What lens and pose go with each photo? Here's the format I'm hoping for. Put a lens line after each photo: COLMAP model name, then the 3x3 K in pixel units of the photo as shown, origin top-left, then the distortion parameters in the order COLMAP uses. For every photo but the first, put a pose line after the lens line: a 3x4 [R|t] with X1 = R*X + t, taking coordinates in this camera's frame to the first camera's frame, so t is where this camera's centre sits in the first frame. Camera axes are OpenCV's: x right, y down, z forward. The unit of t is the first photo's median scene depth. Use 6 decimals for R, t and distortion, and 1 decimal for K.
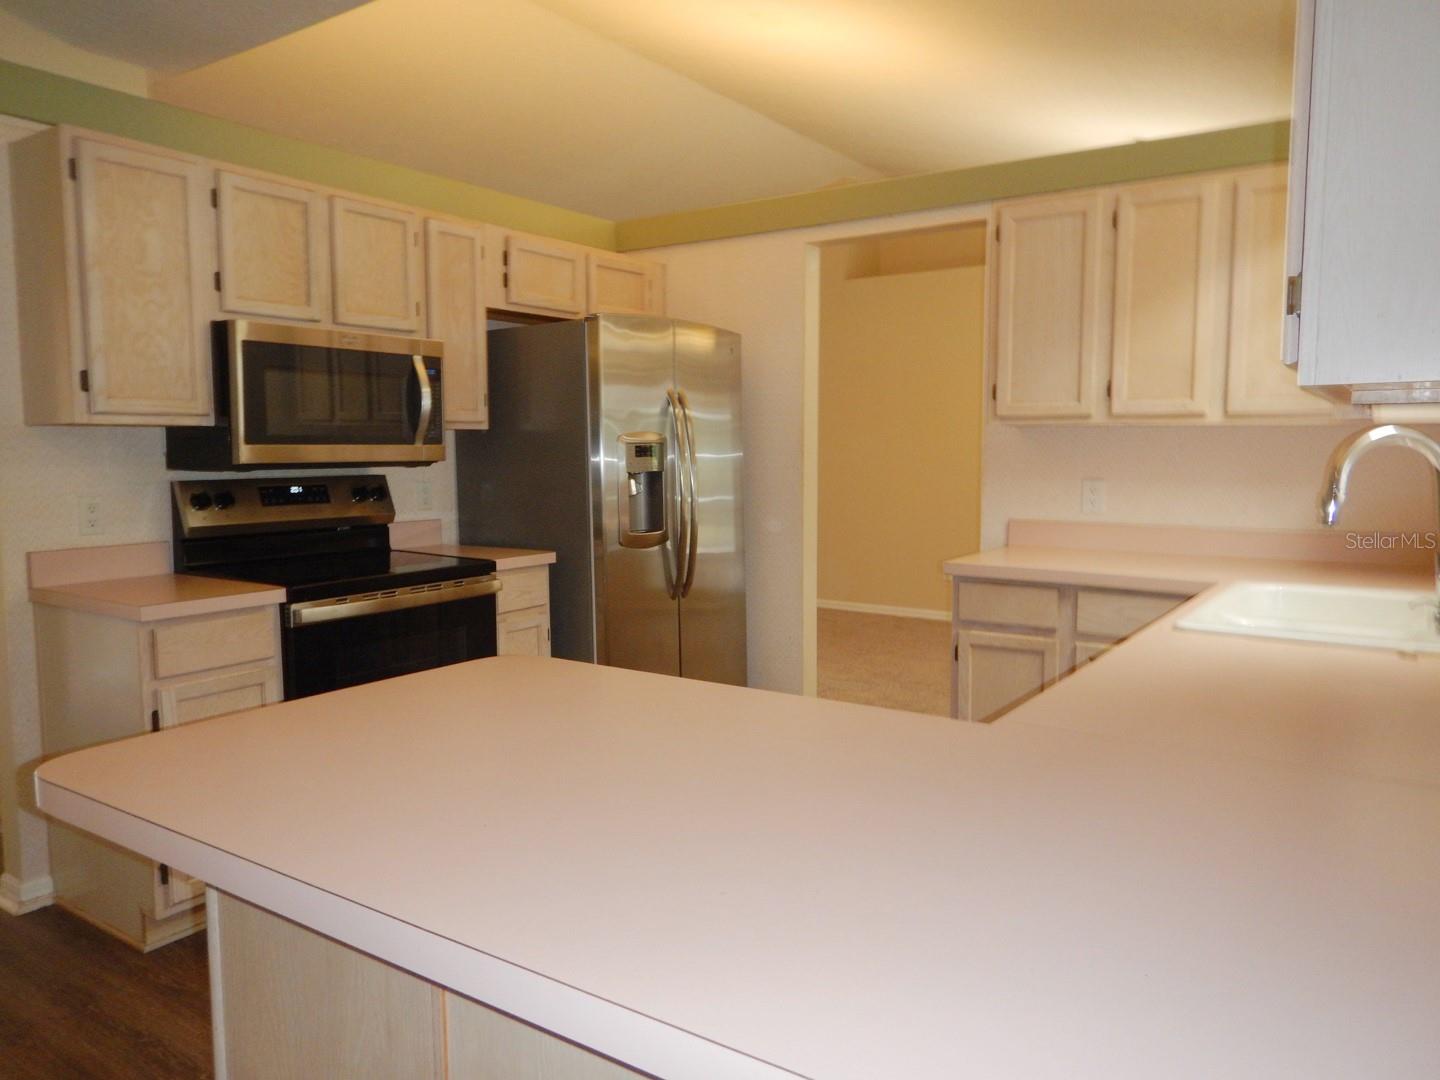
lens RADIAL K [[1017.0, 0, 720.0], [0, 1017.0, 540.0], [0, 0, 1]] dist [0.011231, 0.000036]
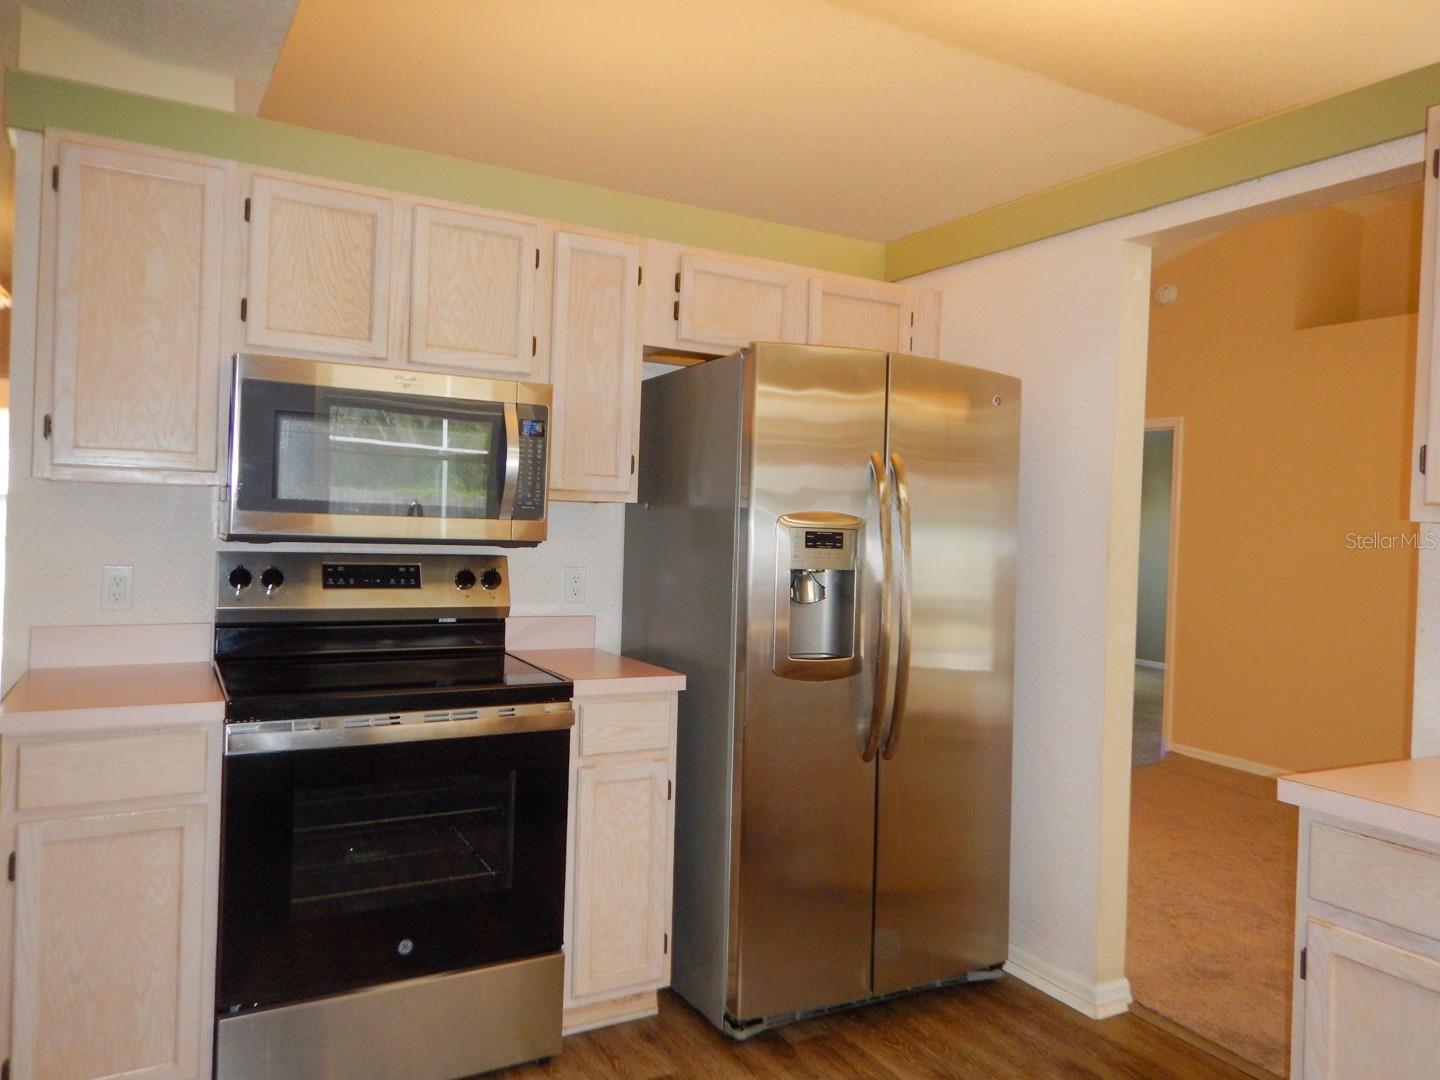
lens RADIAL K [[1014.1, 0, 720.0], [0, 1014.1, 540.0], [0, 0, 1]] dist [-0.007605, 0.000752]
pose [[0.897868, 0.038429, -0.438584, 0.167400], [-0.076756, 0.994590, -0.069988, -0.034660], [0.433521, 0.096504, 0.895961, 0.363849]]
